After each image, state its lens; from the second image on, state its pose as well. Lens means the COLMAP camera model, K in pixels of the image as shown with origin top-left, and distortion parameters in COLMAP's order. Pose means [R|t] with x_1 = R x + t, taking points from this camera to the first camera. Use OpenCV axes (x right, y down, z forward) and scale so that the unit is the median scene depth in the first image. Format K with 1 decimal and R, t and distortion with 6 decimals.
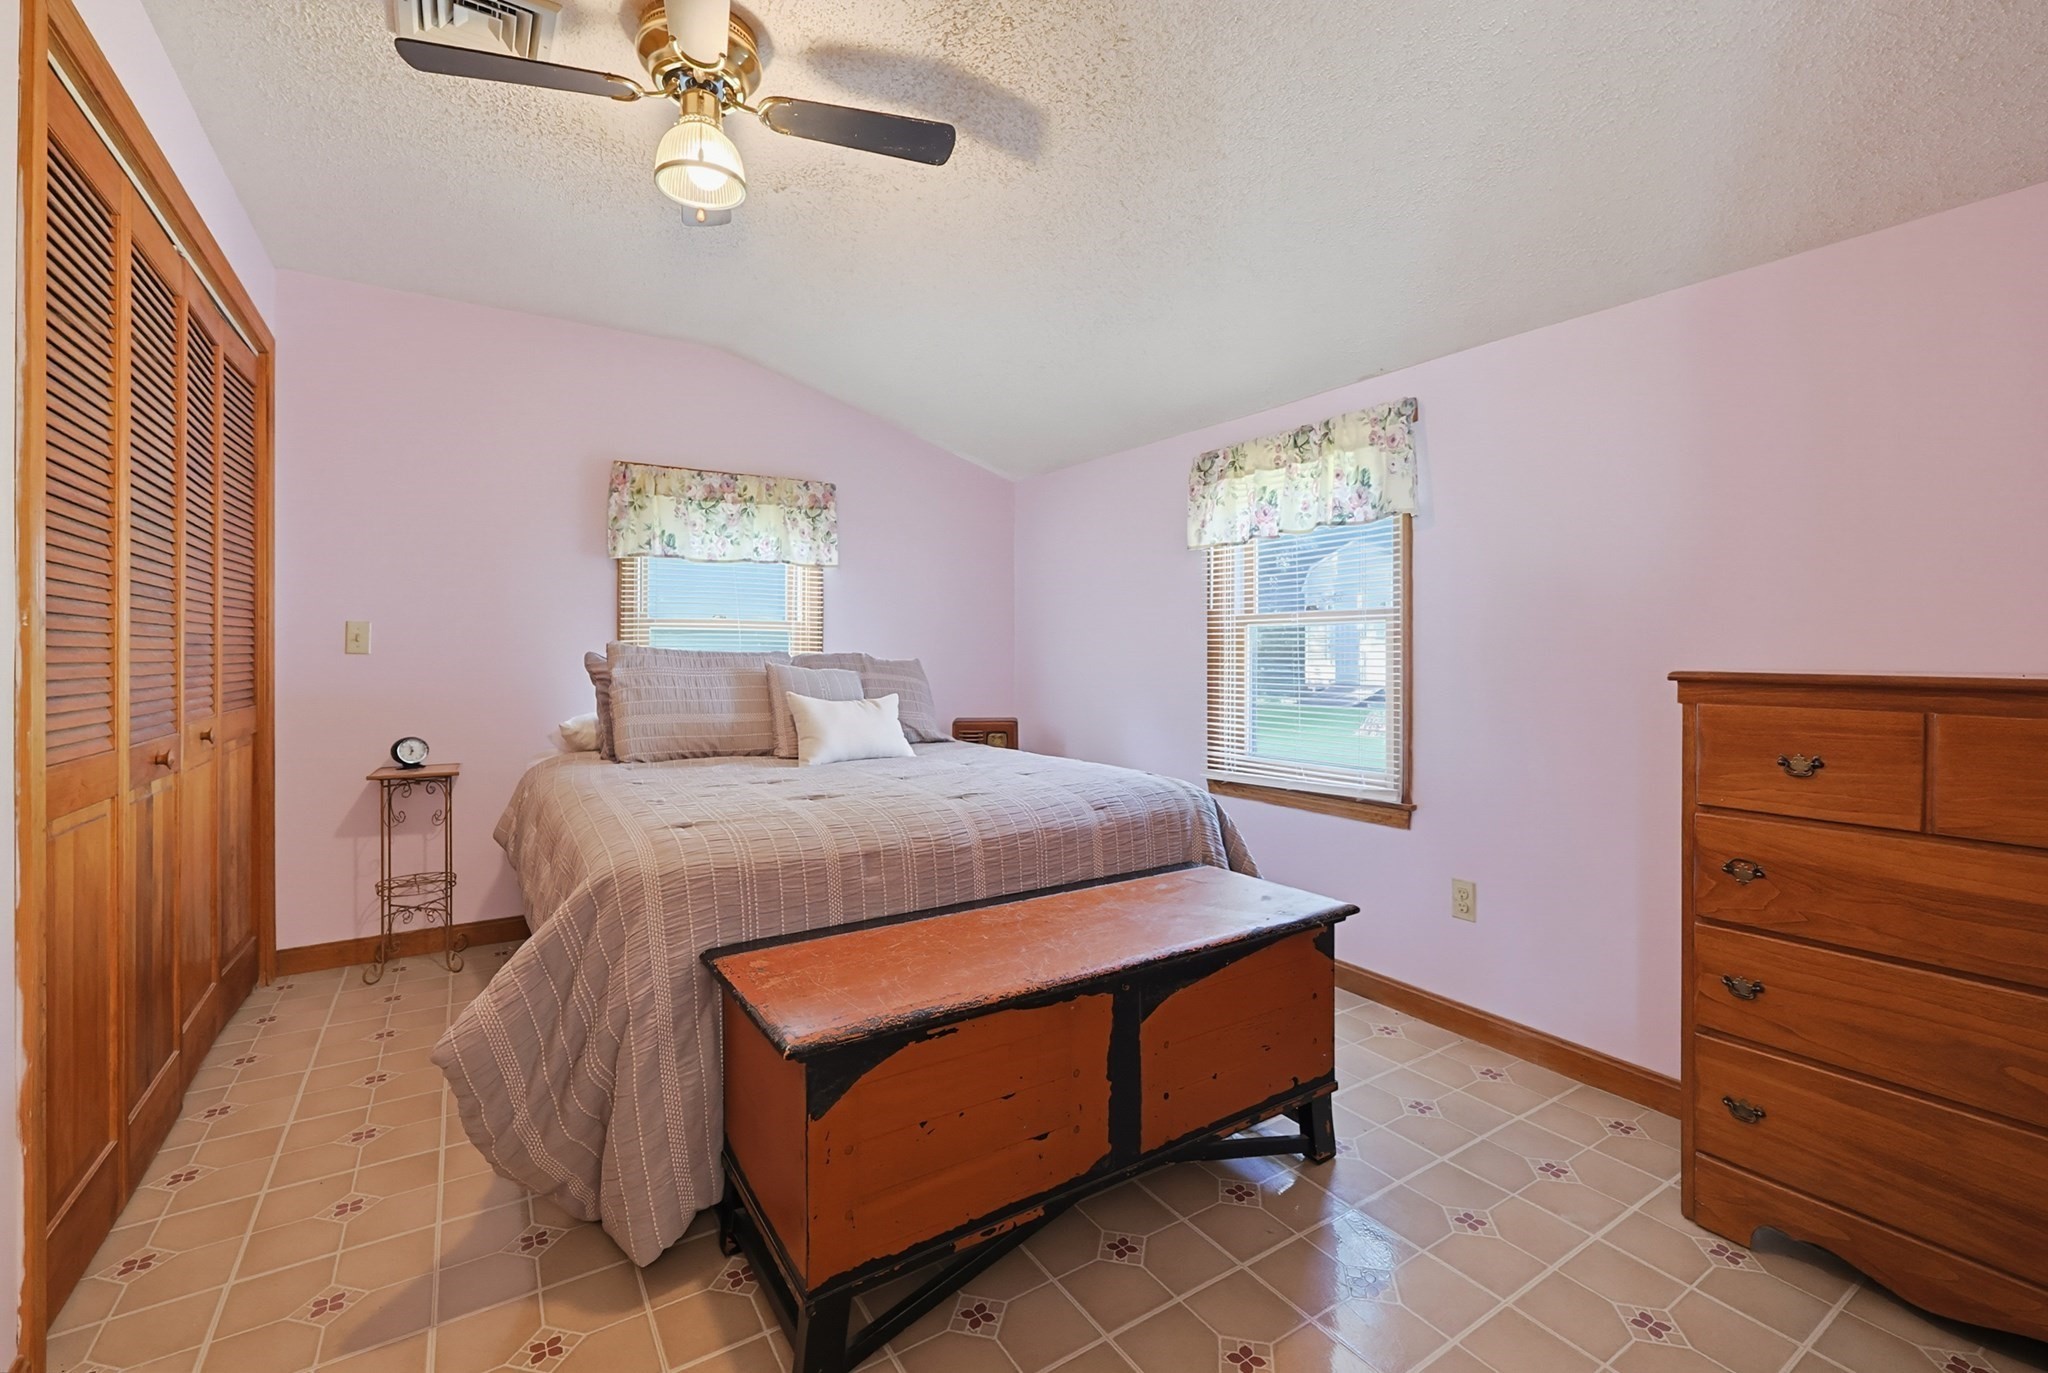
lens RADIAL K [[876.3, 0, 1037.0], [0, 876.3, 659.4], [0, 0, 1]] dist [-0.001308, 0.000639]
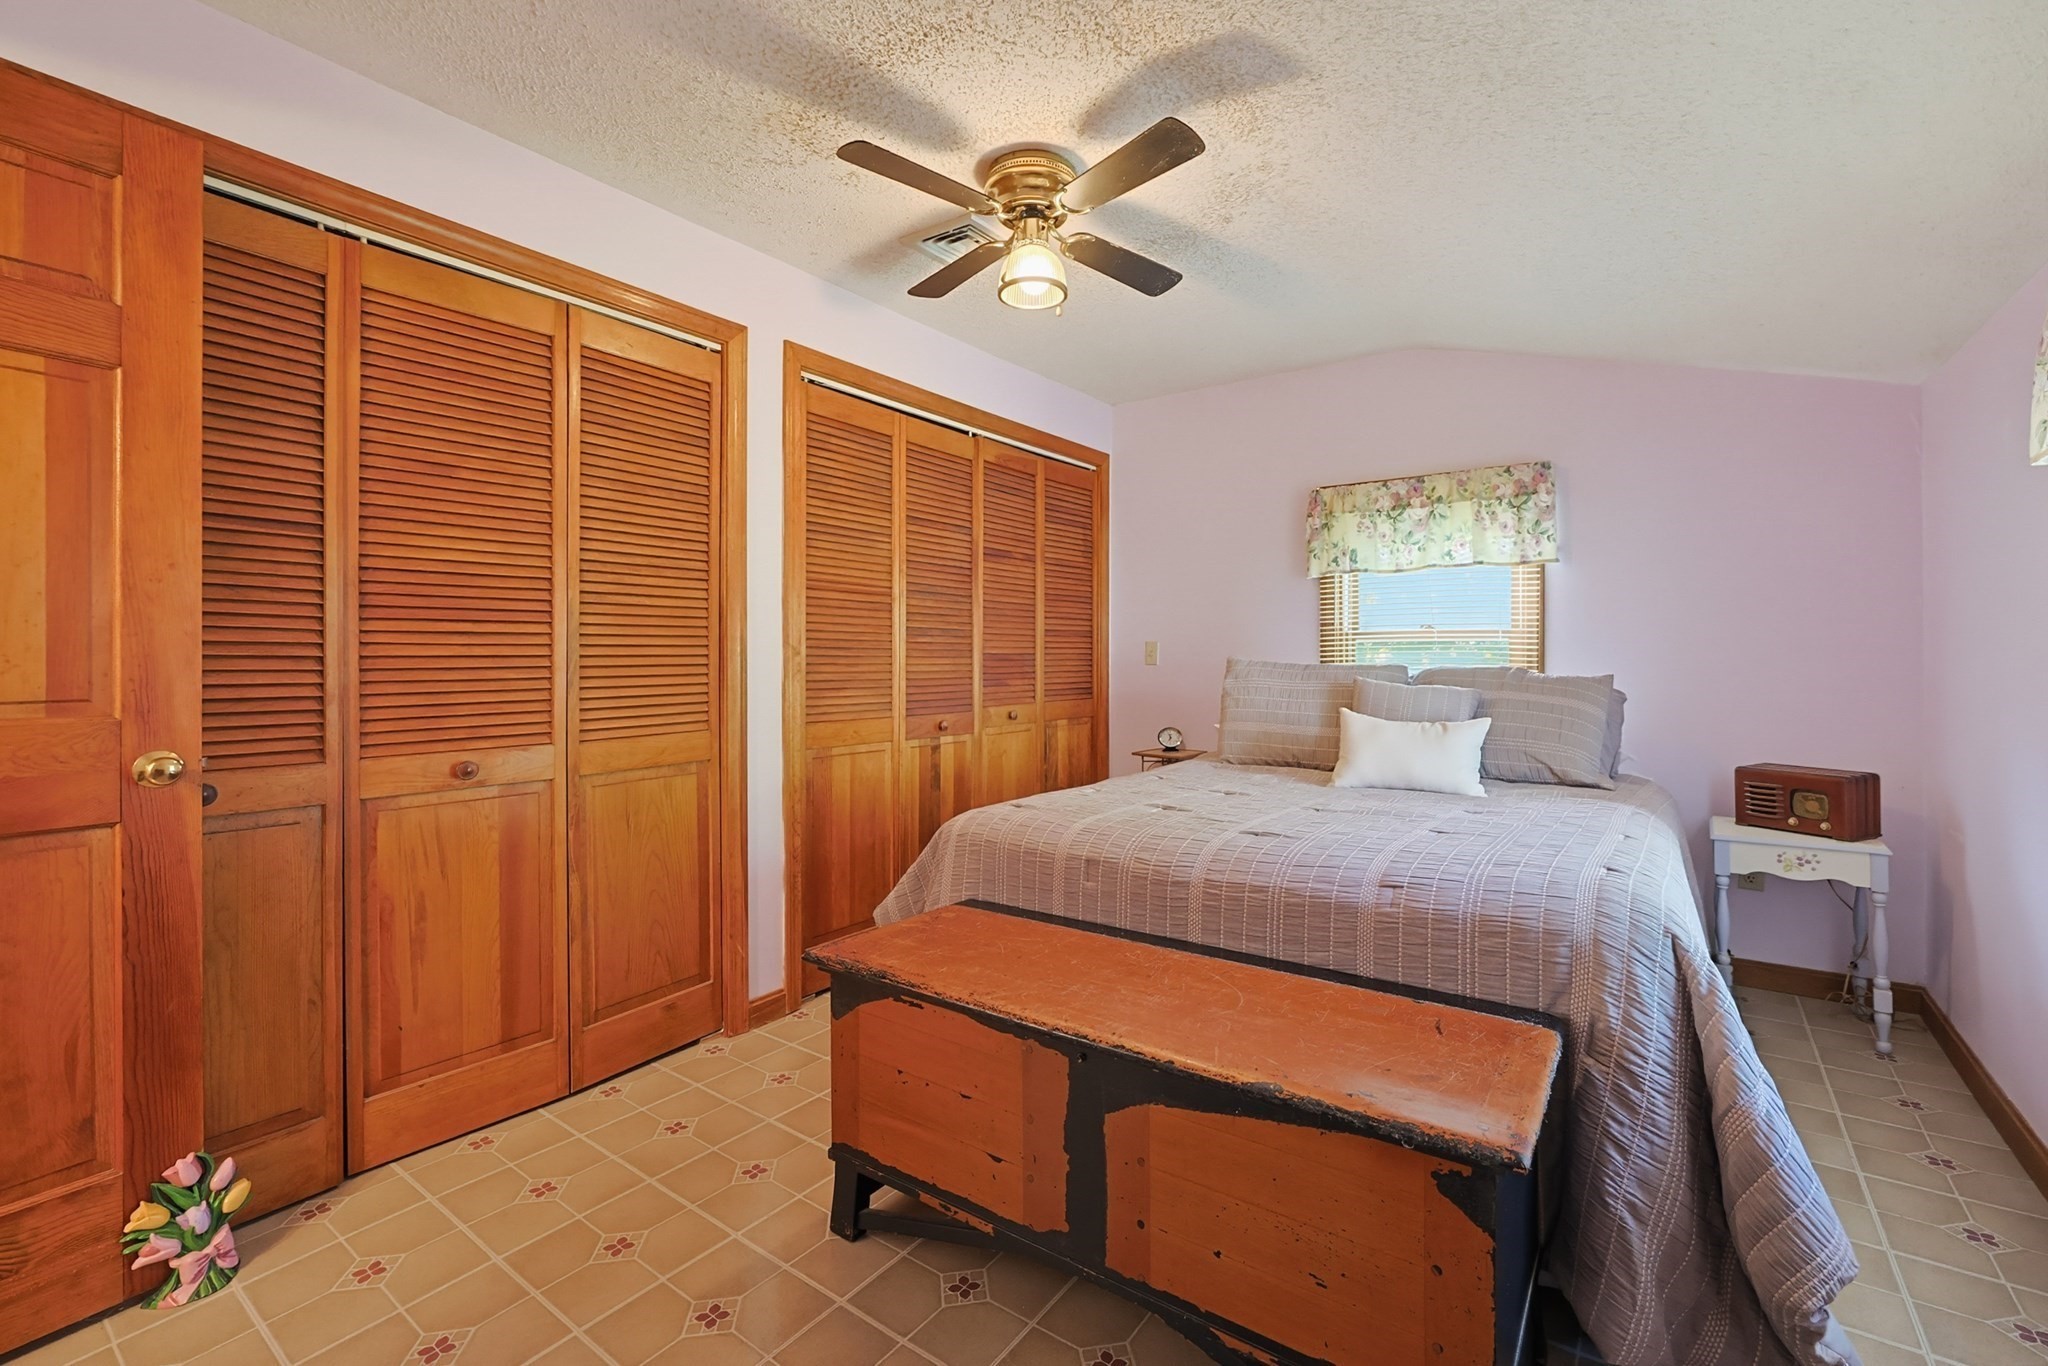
lens RADIAL K [[876.3, 0, 1045.2], [0, 876.3, 665.7], [0, 0, 1]] dist [-0.001308, 0.000639]
pose [[0.370042, 0.008548, -0.928976, 0.451840], [-0.006758, 0.999956, 0.006509, -0.012535], [0.928990, 0.003869, 0.370084, 0.321791]]
